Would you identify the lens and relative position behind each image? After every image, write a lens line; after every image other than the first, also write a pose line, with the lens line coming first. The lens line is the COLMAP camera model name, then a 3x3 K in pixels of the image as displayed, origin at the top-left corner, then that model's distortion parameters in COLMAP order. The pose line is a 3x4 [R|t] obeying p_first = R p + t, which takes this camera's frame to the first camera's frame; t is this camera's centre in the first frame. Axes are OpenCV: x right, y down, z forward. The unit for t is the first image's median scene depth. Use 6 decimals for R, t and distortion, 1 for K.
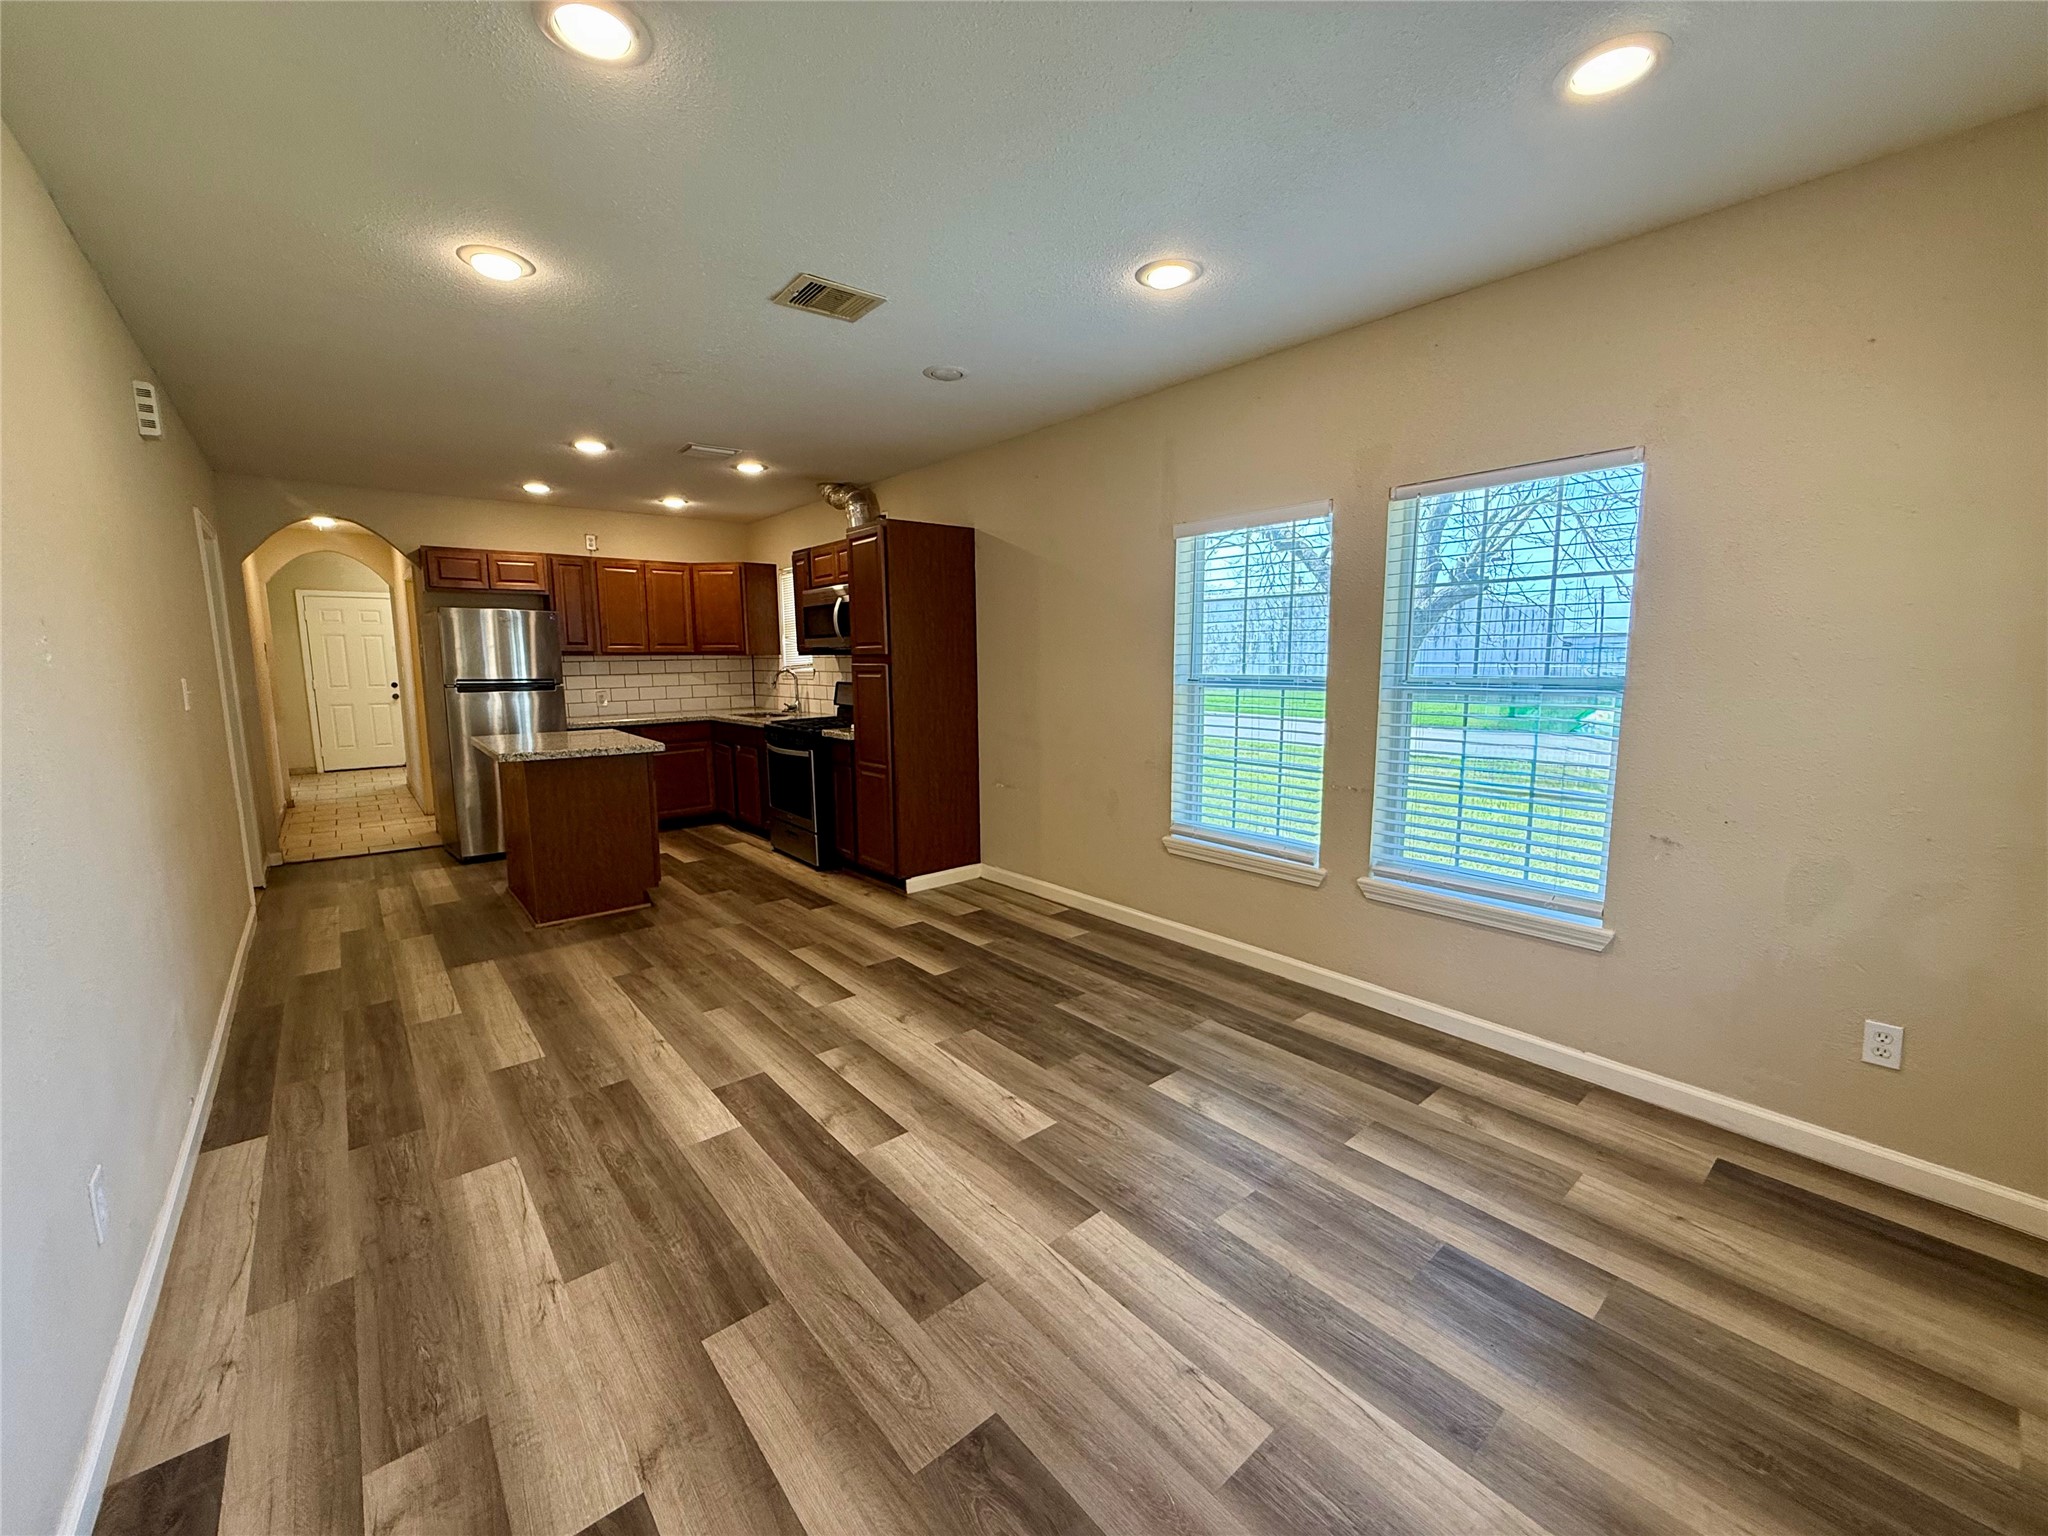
lens RADIAL K [[809.2, 0, 1024.0], [0, 809.2, 768.0], [0, 0, 1]] dist [-0.001424, -0.000036]
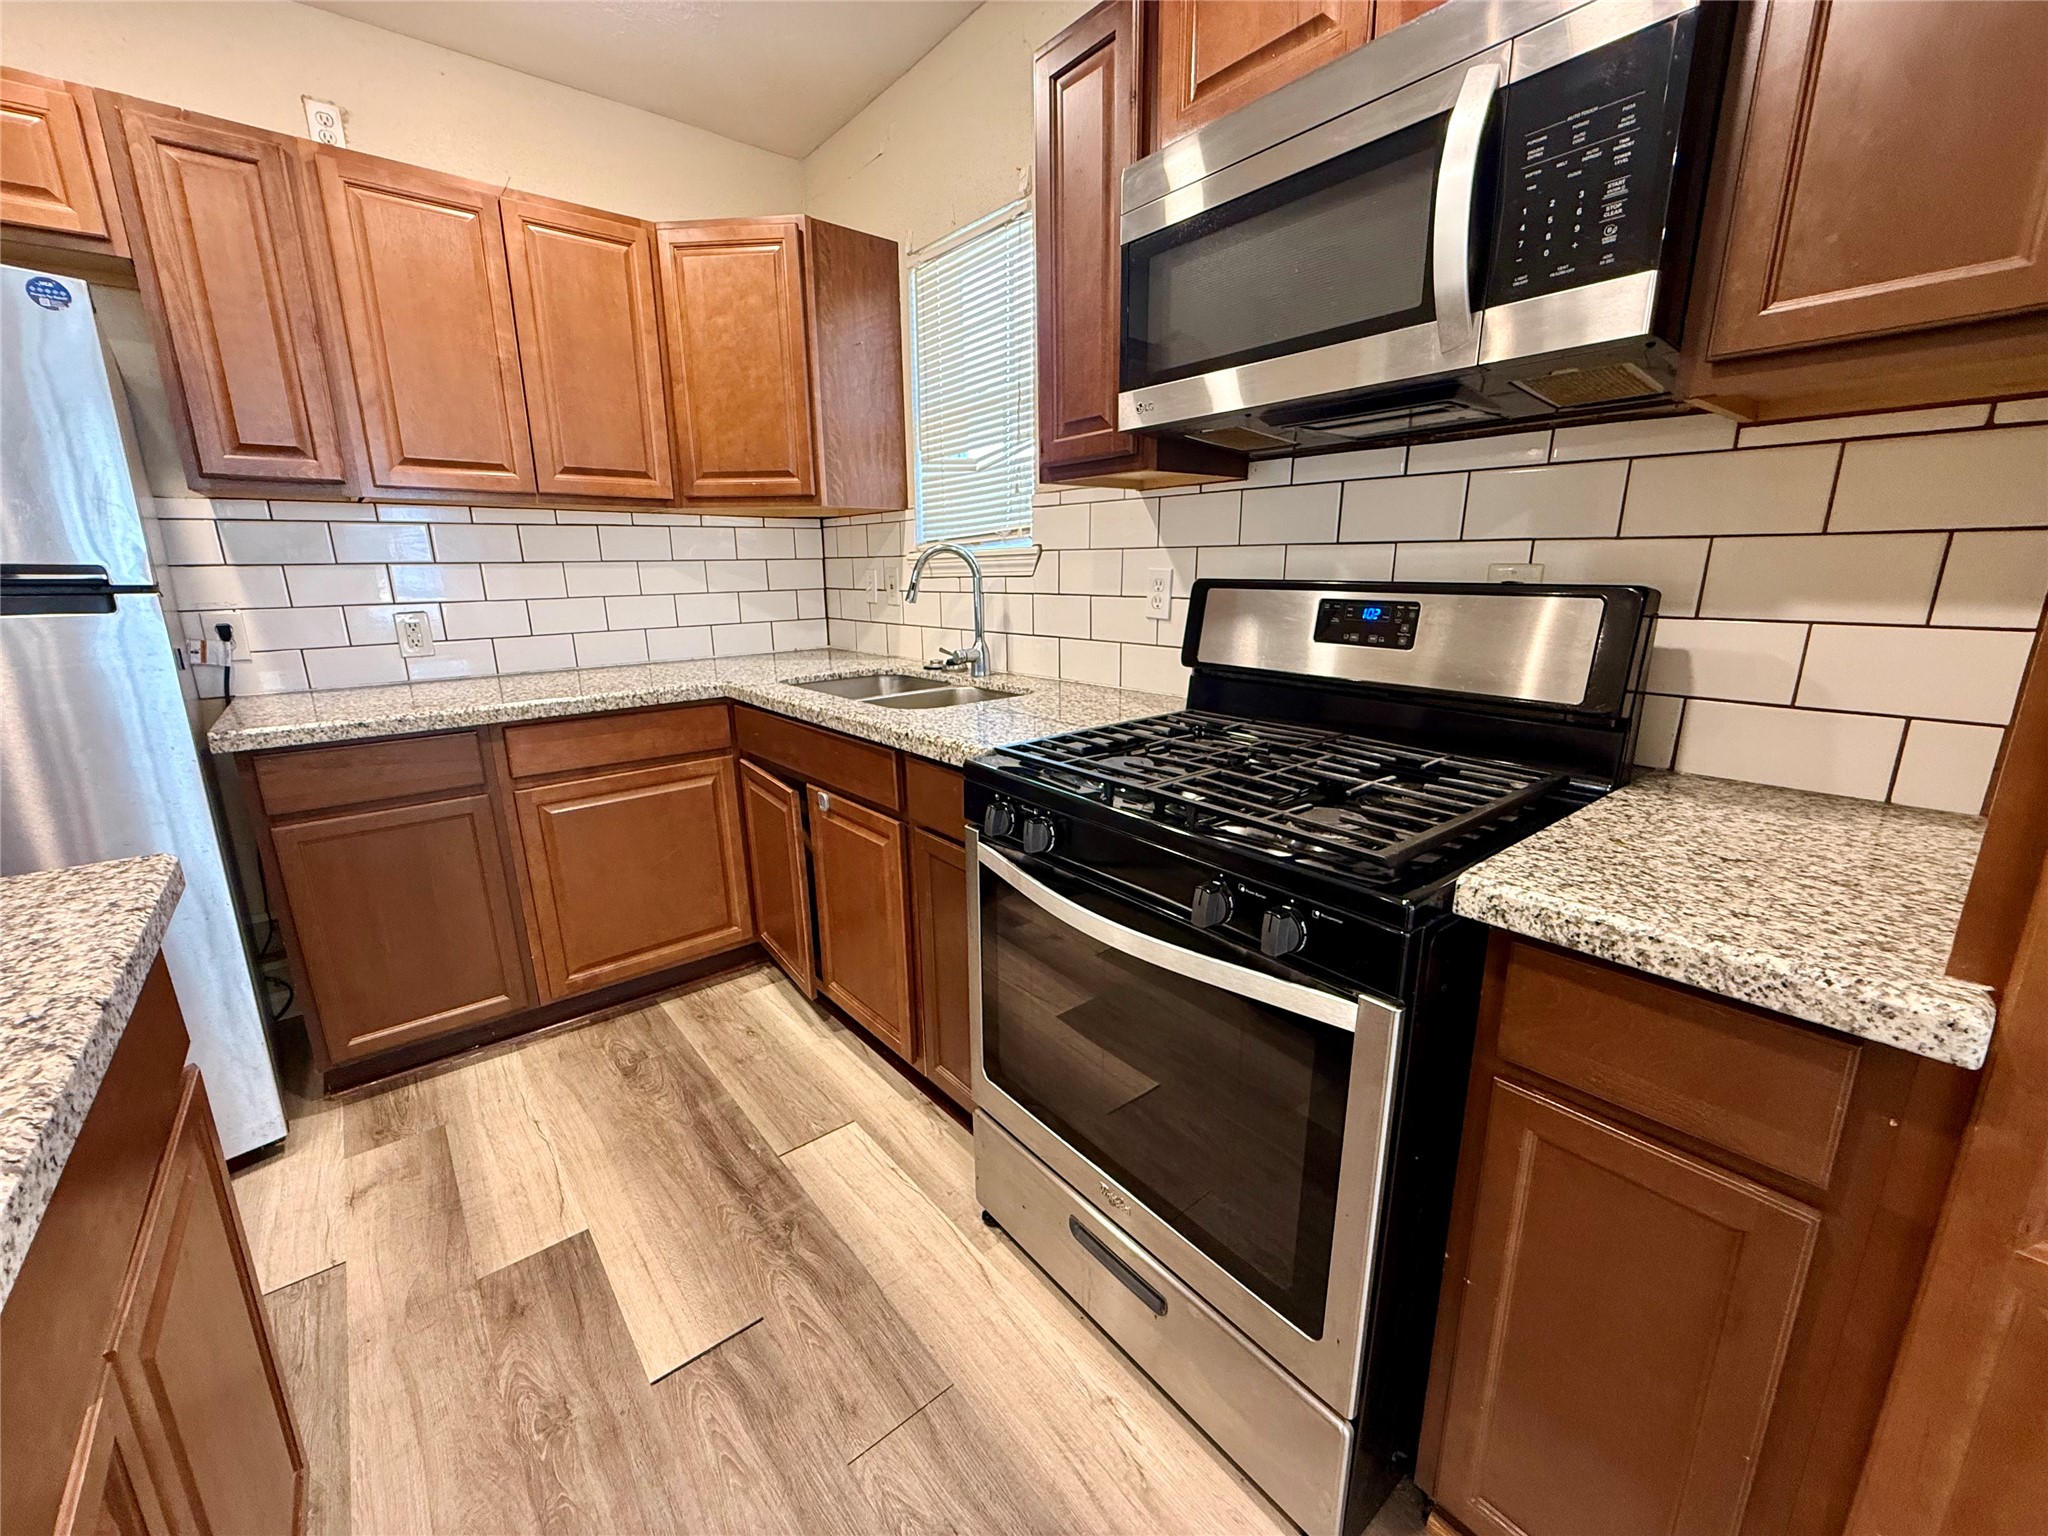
lens RADIAL K [[822.5, 0, 1016.8], [0, 822.5, 769.9], [0, 0, 1]] dist [0.000403, 0.000283]
pose [[0.999785, 0.005737, -0.019908, -0.510479], [-0.003618, 0.994481, 0.104854, -0.129666], [0.020400, -0.104759, 0.994288, 1.292794]]
